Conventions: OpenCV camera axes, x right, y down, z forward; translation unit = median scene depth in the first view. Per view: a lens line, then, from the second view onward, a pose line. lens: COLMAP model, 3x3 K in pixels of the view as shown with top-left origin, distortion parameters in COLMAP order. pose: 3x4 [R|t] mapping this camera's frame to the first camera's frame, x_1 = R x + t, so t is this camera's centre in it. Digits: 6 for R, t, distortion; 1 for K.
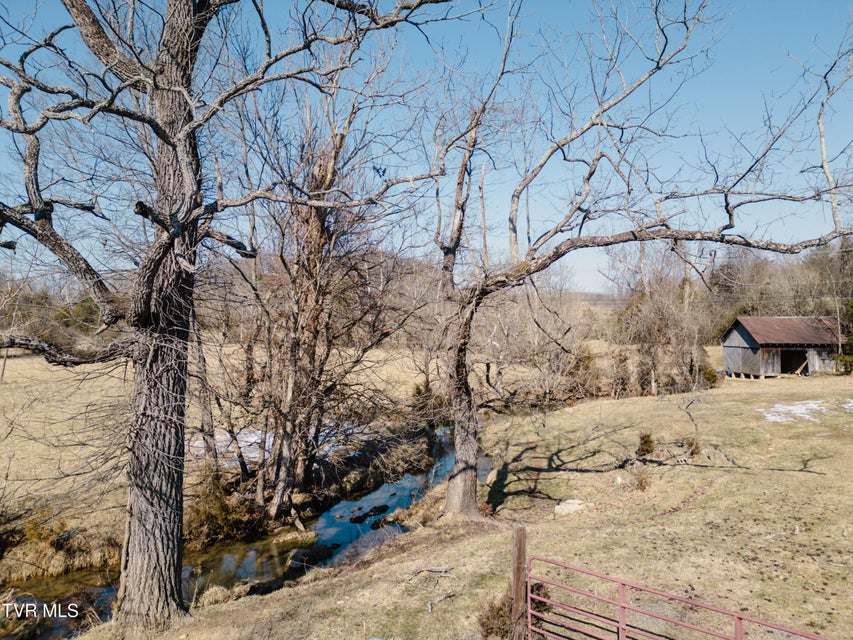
lens RADIAL K [[592.3, 0, 426.6], [0, 592.3, 321.7], [0, 0, 1]] dist [0.078590, -0.072418]
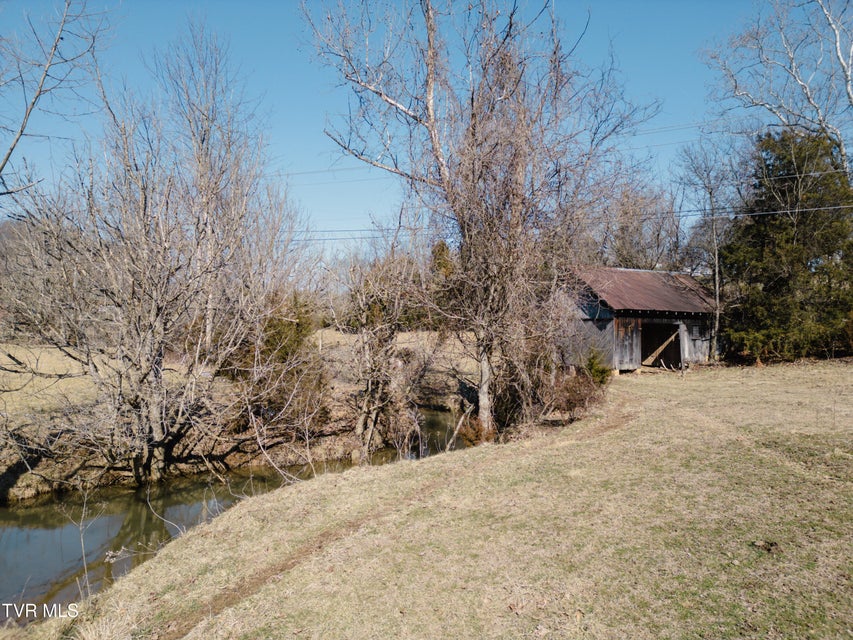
lens RADIAL K [[592.3, 0, 426.6], [0, 592.3, 321.7], [0, 0, 1]] dist [0.078590, -0.072418]
pose [[0.898397, 0.016777, 0.438863, 0.445784], [-0.018192, 0.999834, -0.000981, 0.132555], [-0.438807, -0.007102, 0.898553, 1.558441]]
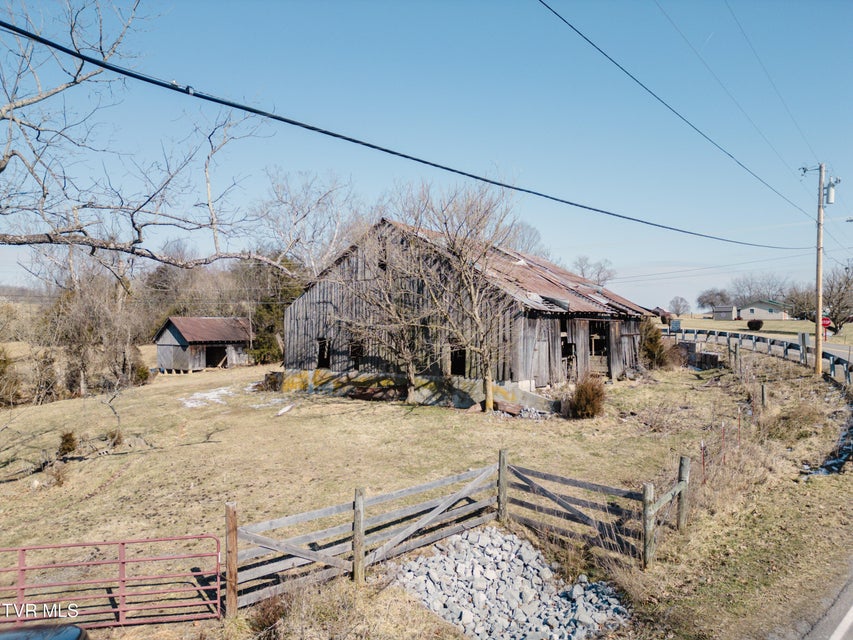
lens RADIAL K [[592.3, 0, 426.6], [0, 592.3, 321.7], [0, 0, 1]] dist [0.078590, -0.072418]
pose [[0.643750, 0.005540, 0.765216, -0.023100], [-0.005649, 0.999981, -0.002488, 0.000490], [-0.765215, -0.002721, 0.643769, -0.118741]]
